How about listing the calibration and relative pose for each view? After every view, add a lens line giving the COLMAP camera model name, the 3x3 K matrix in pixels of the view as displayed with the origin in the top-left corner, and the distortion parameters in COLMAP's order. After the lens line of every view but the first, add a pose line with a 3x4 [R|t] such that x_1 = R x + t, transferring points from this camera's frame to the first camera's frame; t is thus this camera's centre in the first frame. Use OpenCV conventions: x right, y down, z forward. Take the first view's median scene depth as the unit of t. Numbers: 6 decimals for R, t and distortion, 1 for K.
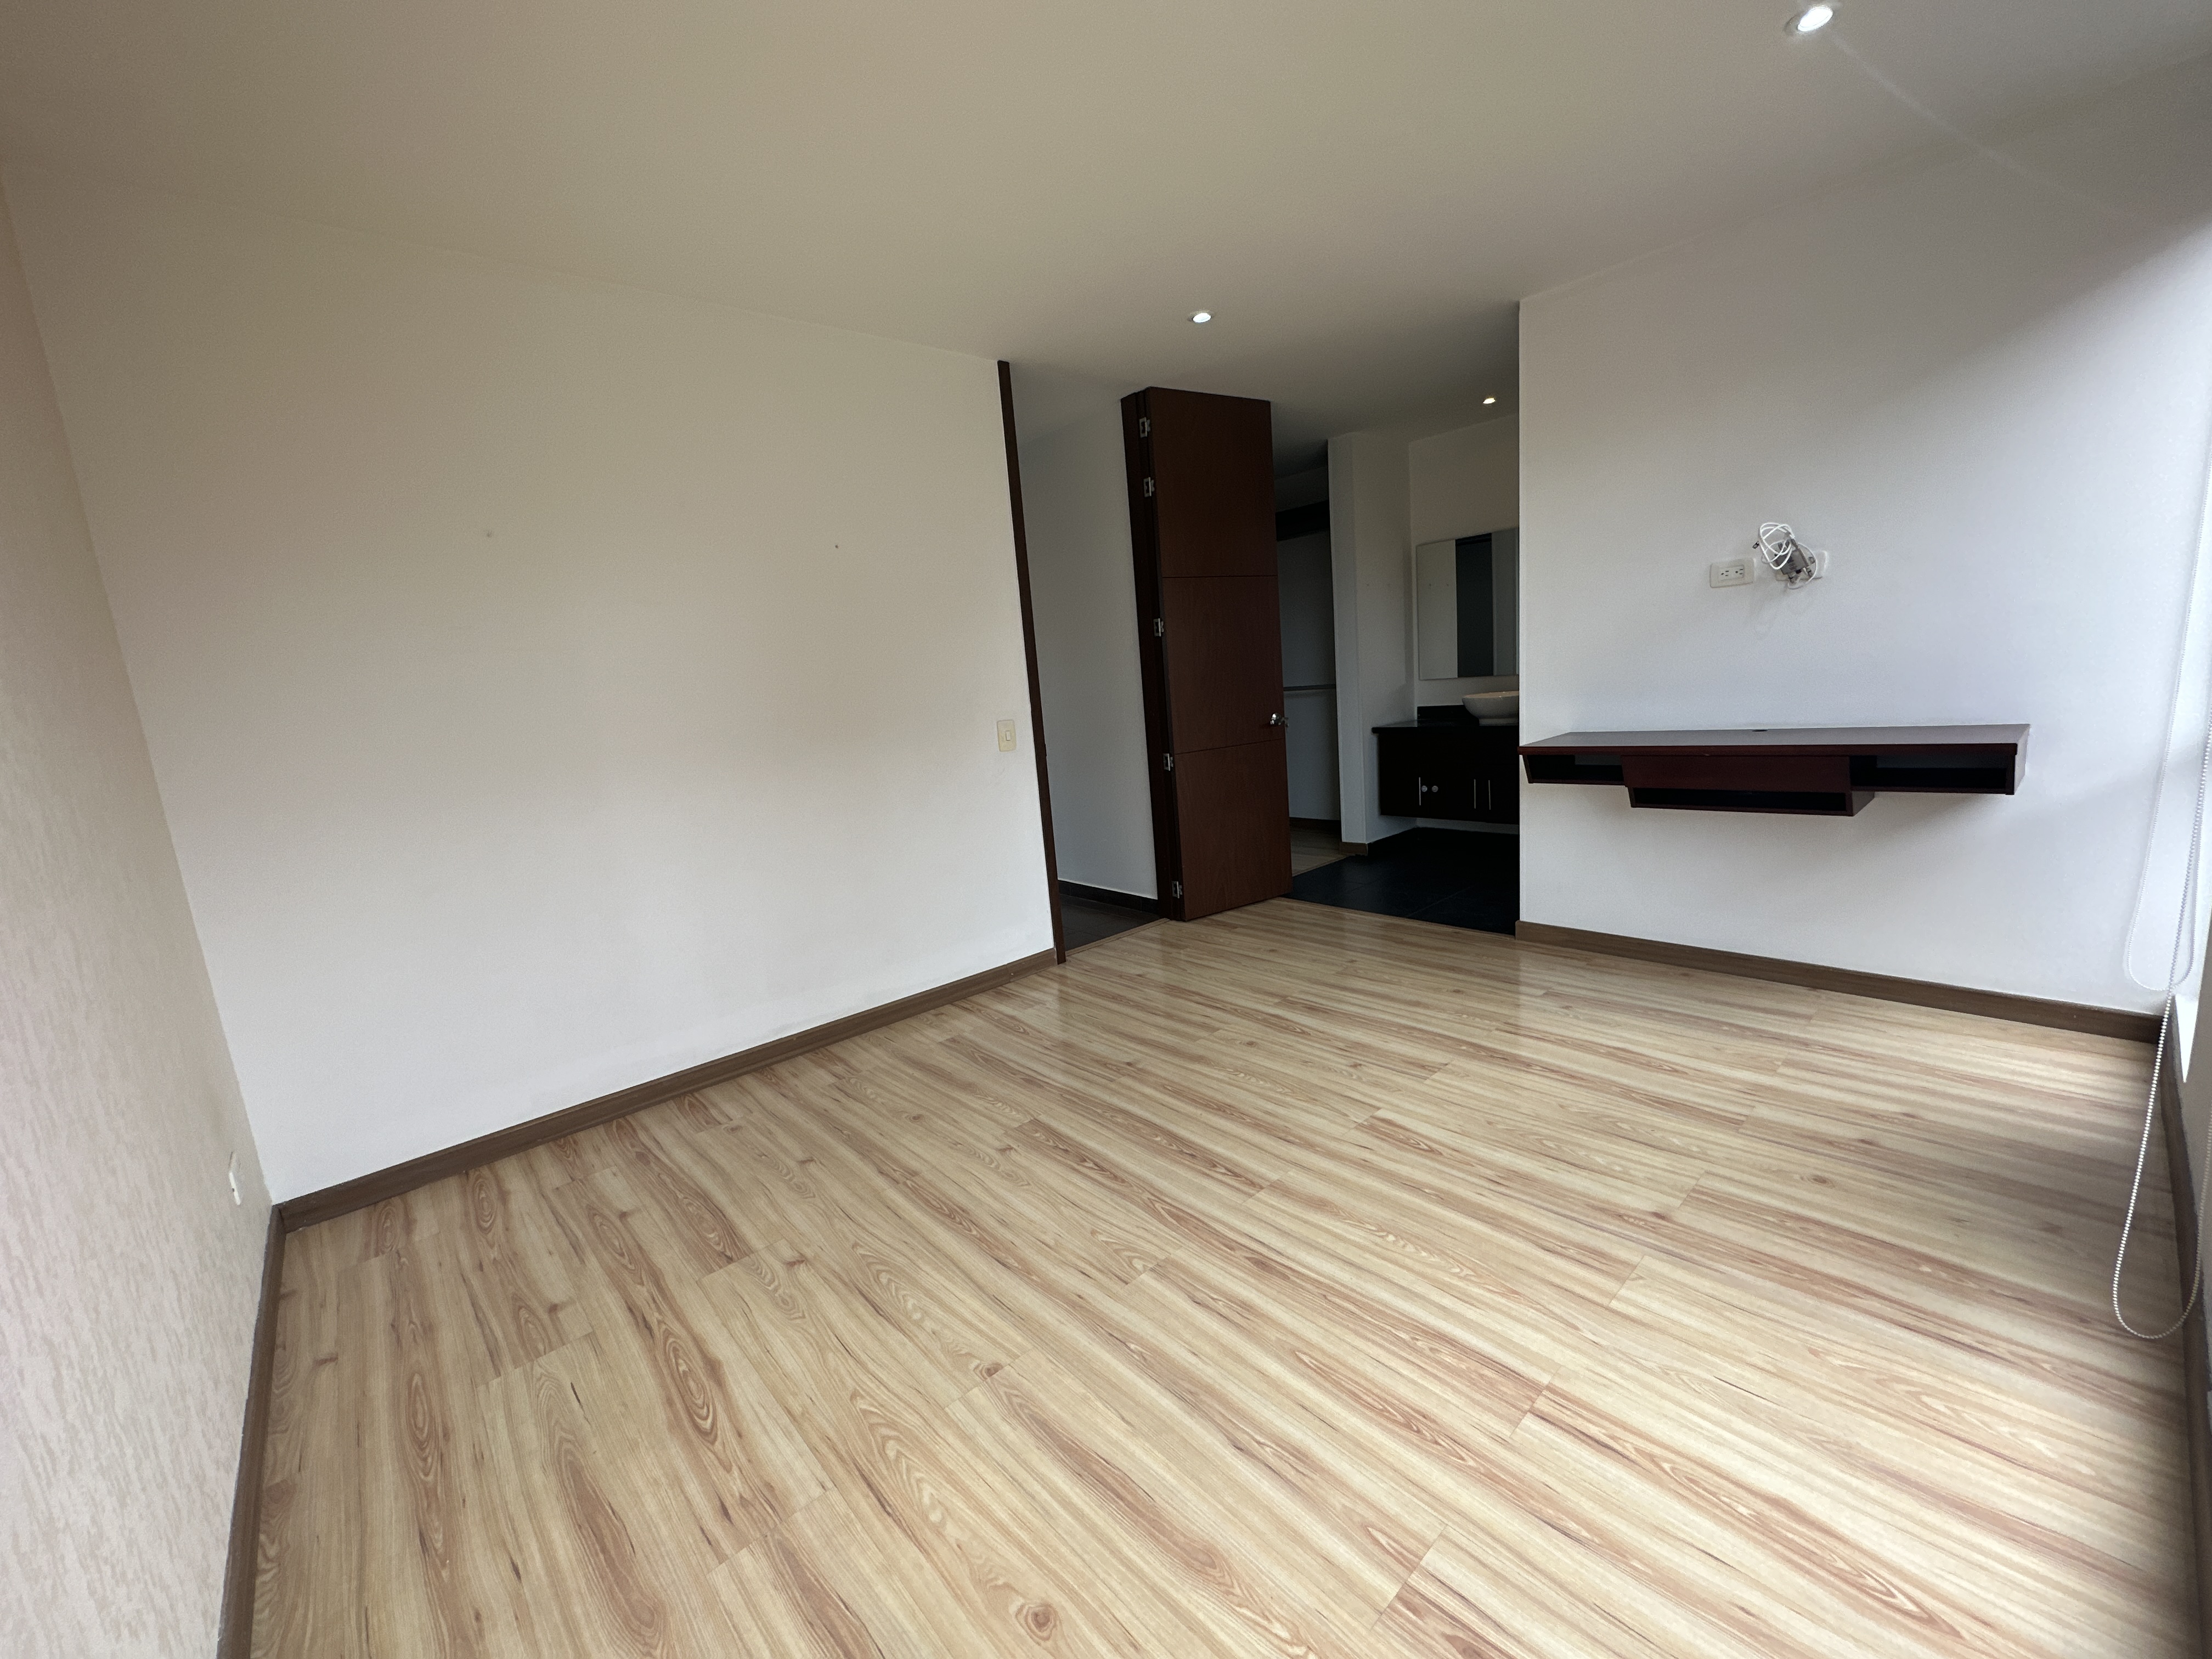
lens RADIAL K [[881.8, 0, 1103.6], [0, 881.8, 833.0], [0, 0, 1]] dist [-0.001188, -0.000329]
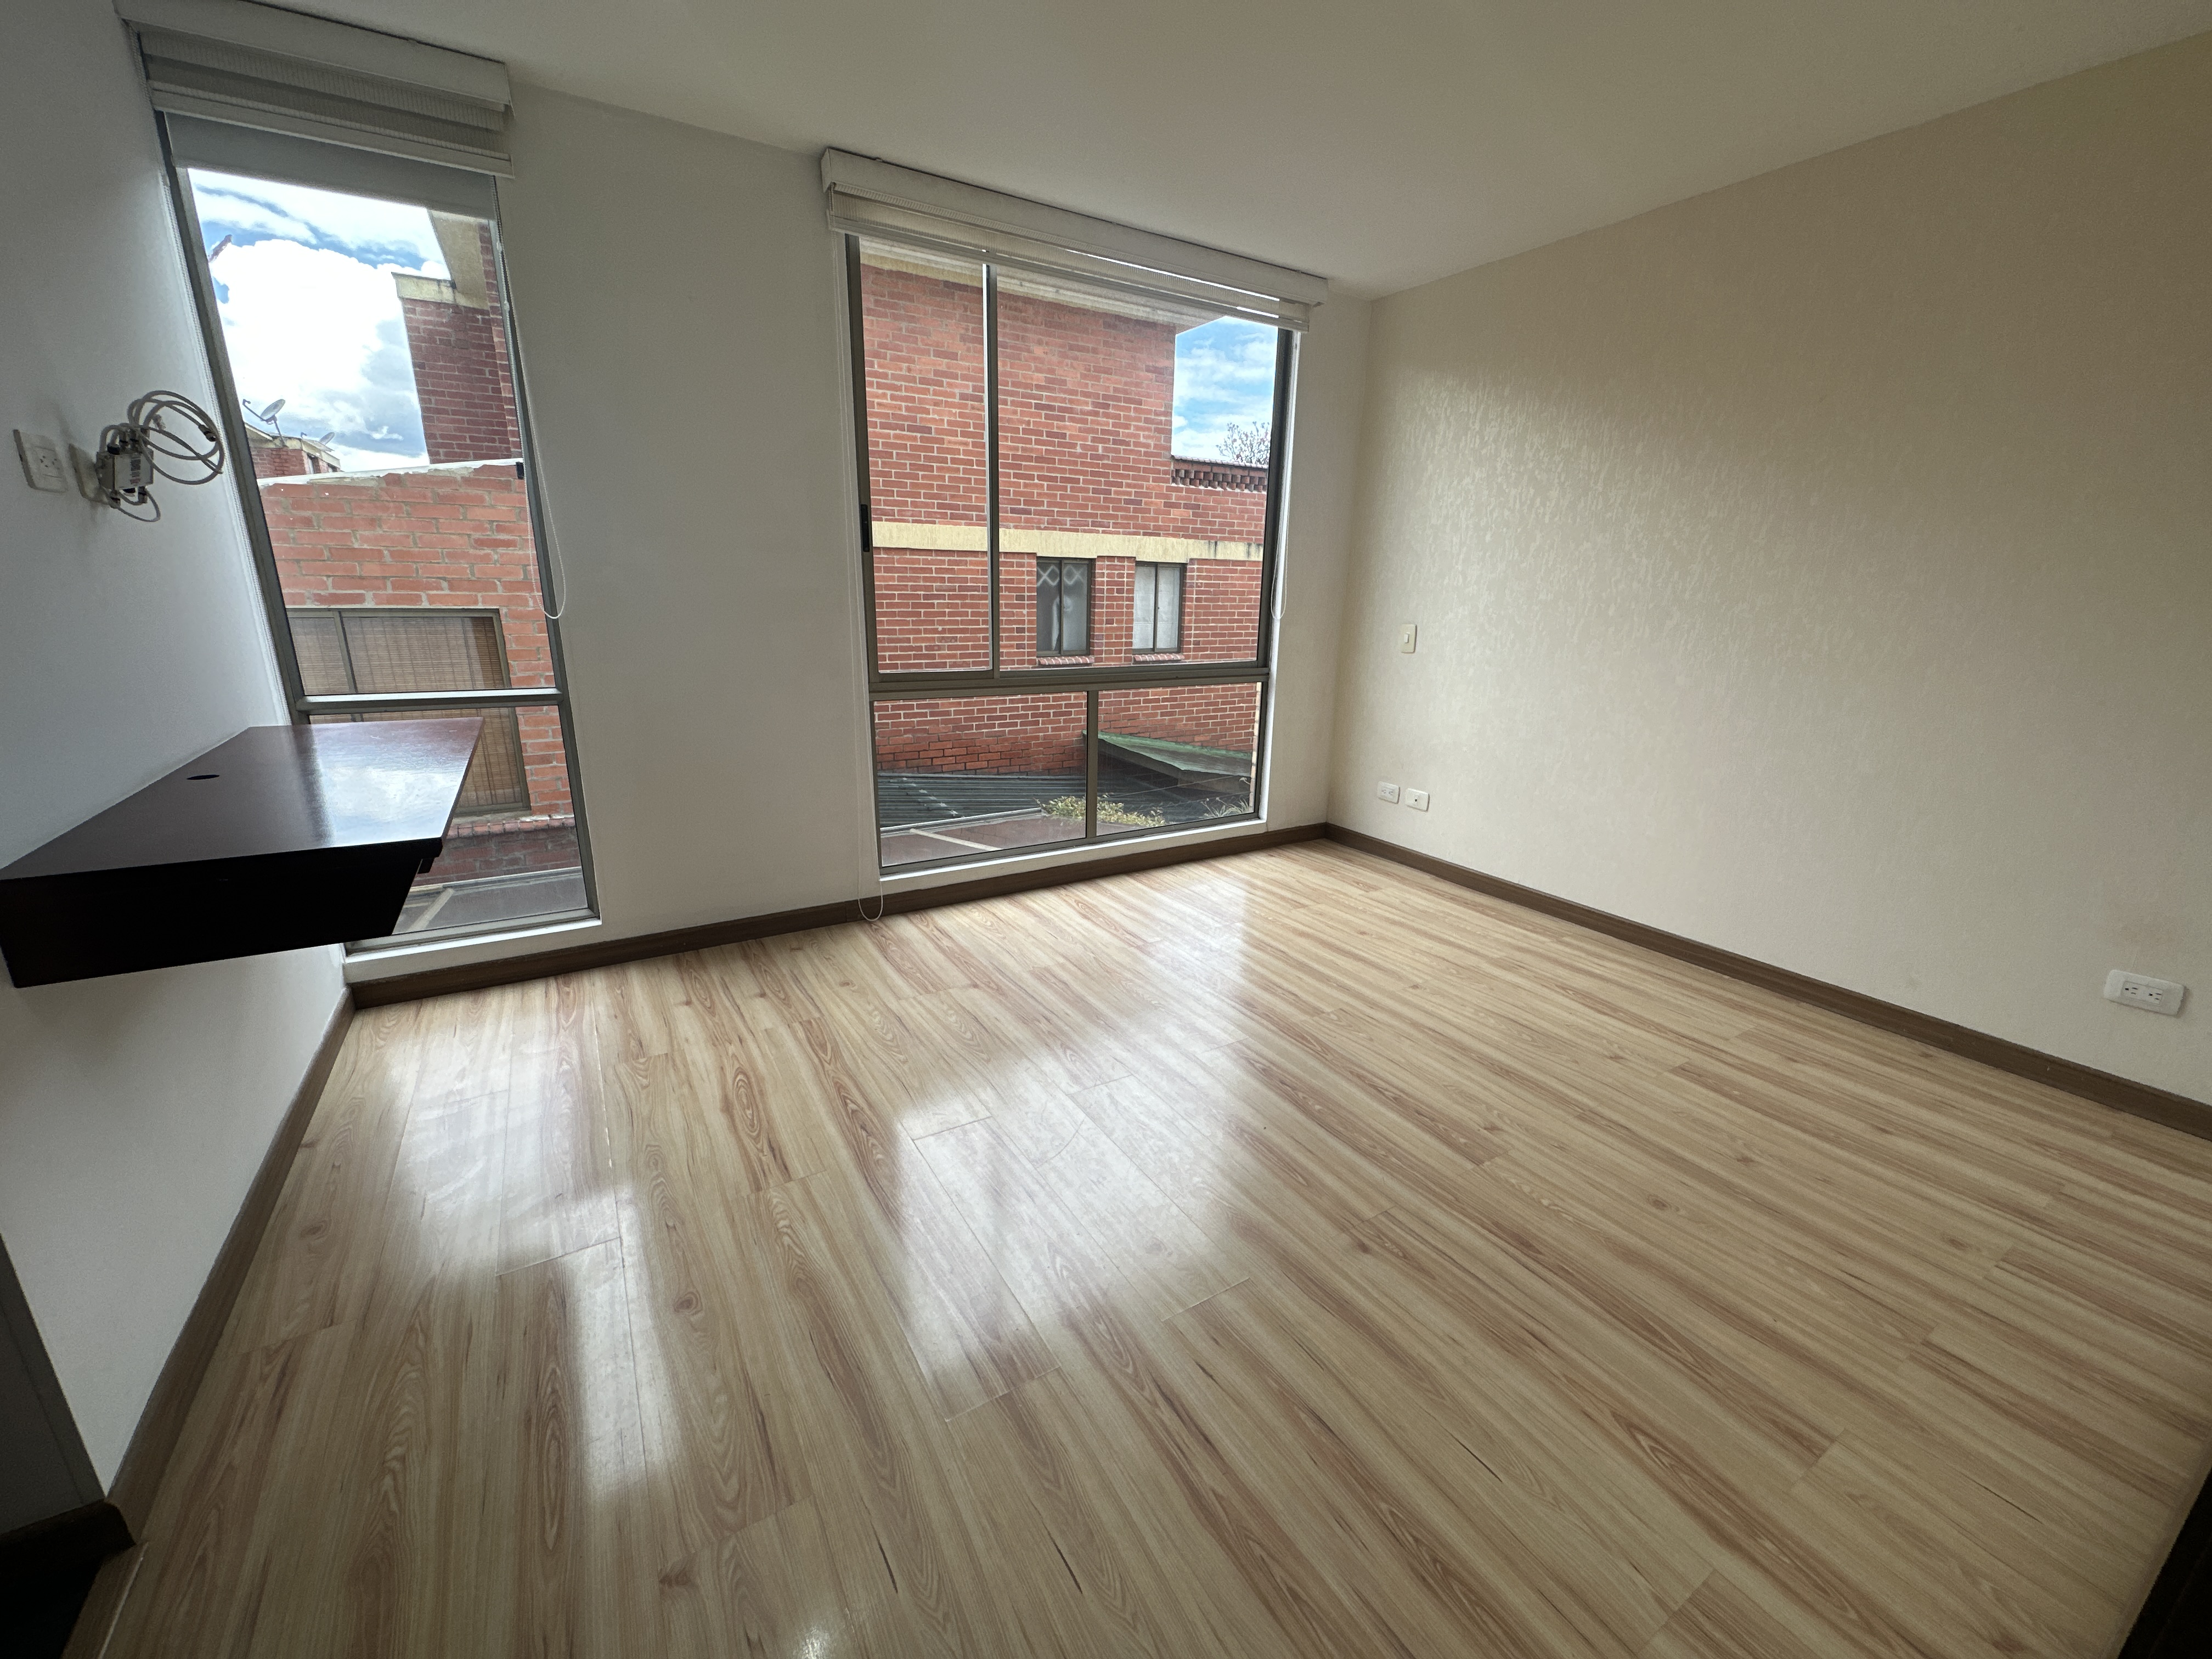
lens RADIAL K [[881.8, 0, 1103.6], [0, 881.8, 833.0], [0, 0, 1]] dist [-0.001188, -0.000329]
pose [[-0.982499, 0.013127, 0.185804, 0.123179], [0.091028, 0.904123, 0.417464, -0.371168], [-0.162509, 0.427071, -0.889495, 1.997703]]
